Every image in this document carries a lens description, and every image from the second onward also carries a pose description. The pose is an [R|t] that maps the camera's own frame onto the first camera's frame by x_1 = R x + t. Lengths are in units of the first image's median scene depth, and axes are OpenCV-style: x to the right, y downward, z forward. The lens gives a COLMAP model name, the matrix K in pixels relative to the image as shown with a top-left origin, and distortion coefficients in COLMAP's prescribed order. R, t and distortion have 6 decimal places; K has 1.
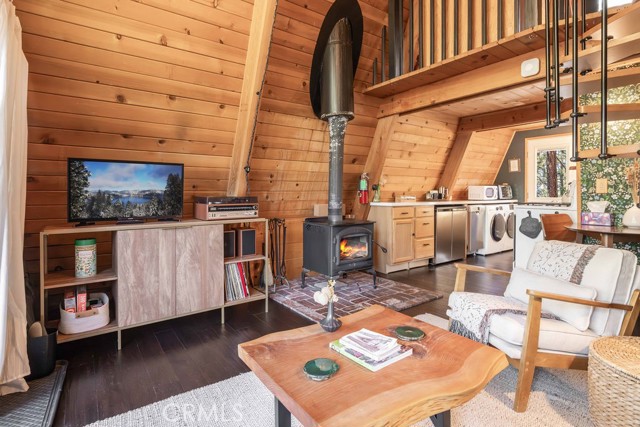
lens RADIAL K [[332.4, 0, 321.4], [0, 332.4, 194.6], [0, 0, 1]] dist [-0.001500, -0.000195]
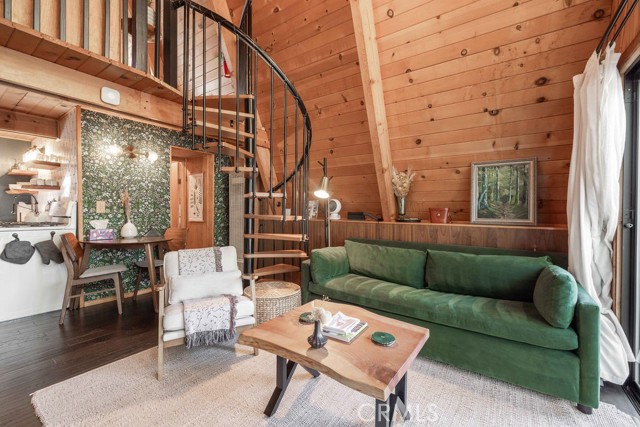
lens RADIAL K [[271.2, 0, 320.0], [0, 271.2, 211.7], [0, 0, 1]] dist [0.001804, 0.000268]
pose [[-0.320823, -0.006256, 0.947118, -0.258269], [-0.002935, 0.999980, 0.005611, -0.012315], [-0.947135, -0.000980, -0.320835, 0.404085]]
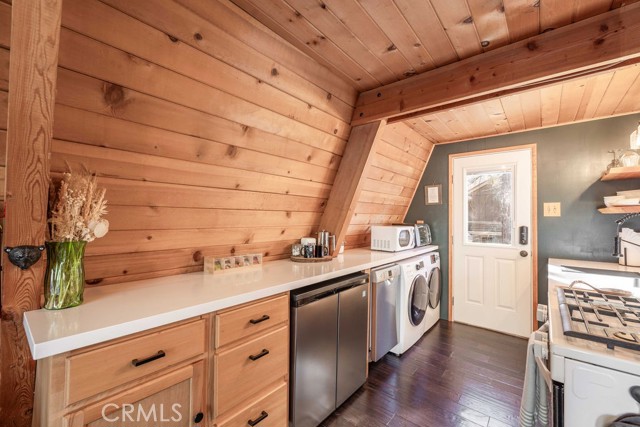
lens RADIAL K [[271.2, 0, 320.0], [0, 271.2, 211.7], [0, 0, 1]] dist [0.001804, 0.000268]
pose [[0.970201, 0.014194, 0.241887, 0.319866], [-0.007178, 0.999528, -0.029860, -0.050254], [-0.242197, 0.027234, 0.969845, 0.746214]]
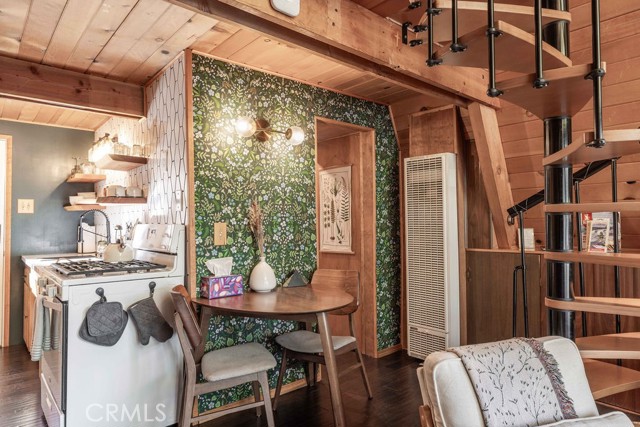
lens RADIAL K [[394.8, 0, 320.0], [0, 394.8, 213.5], [0, 0, 1]] dist [-0.002743, 0.000029]
pose [[-0.081499, 0.021679, 0.996438, 0.039213], [0.011621, 0.999716, -0.020799, -0.034825], [-0.996606, 0.009885, -0.081728, 0.628287]]
